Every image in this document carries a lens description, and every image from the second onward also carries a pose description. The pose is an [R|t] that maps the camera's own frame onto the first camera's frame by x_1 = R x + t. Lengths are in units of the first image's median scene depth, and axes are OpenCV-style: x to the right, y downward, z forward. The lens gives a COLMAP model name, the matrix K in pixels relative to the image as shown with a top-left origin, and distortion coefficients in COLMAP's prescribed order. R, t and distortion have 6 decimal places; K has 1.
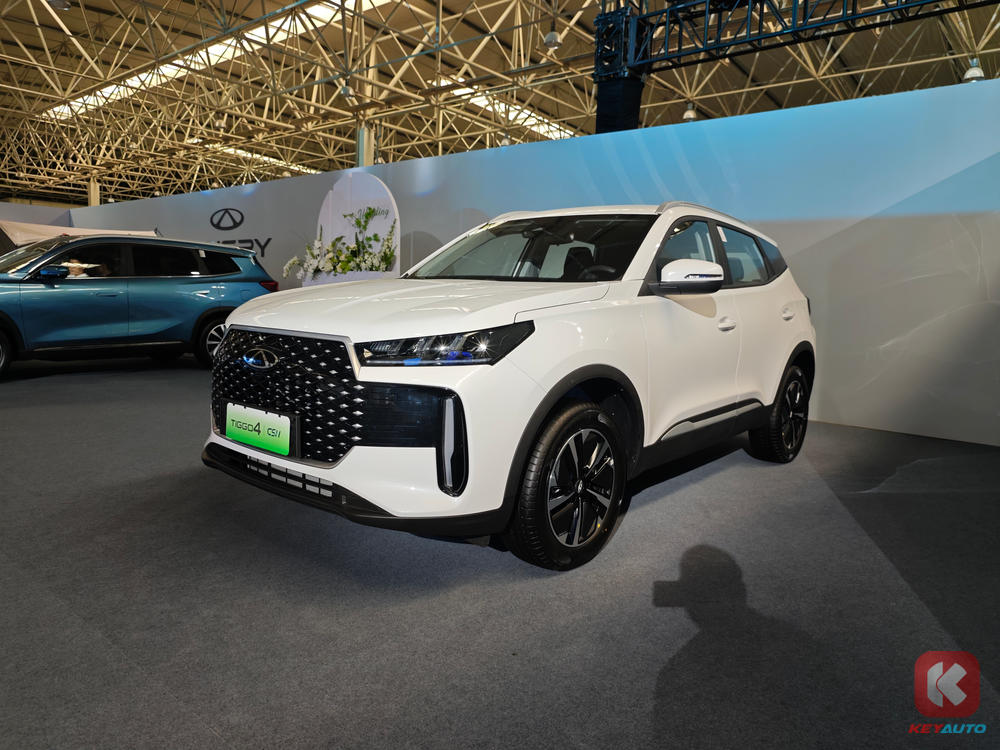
lens RADIAL K [[670.6, 0, 497.9], [0, 670.6, 376.3], [0, 0, 1]] dist [0.001908, 0.000757]
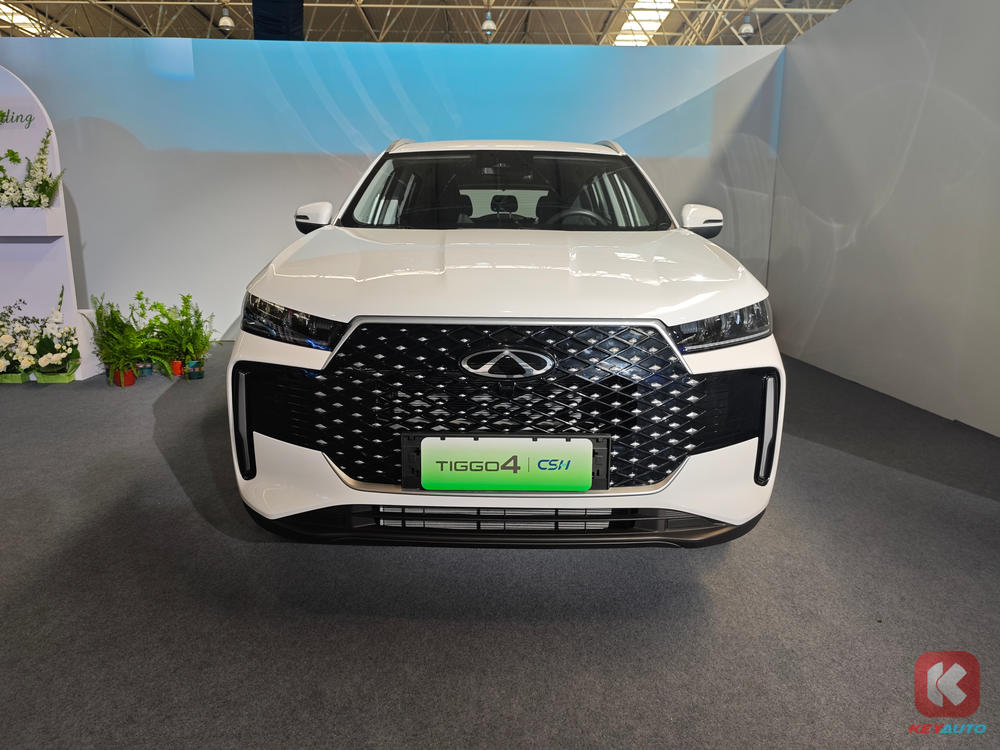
lens RADIAL K [[670.6, 0, 502.5], [0, 670.6, 371.6], [0, 0, 1]] dist [0.001908, 0.000757]
pose [[0.778209, -0.154340, 0.608745, -0.792523], [0.093637, 0.987011, 0.130542, -0.110589], [-0.620986, -0.044588, 0.782553, 0.485820]]
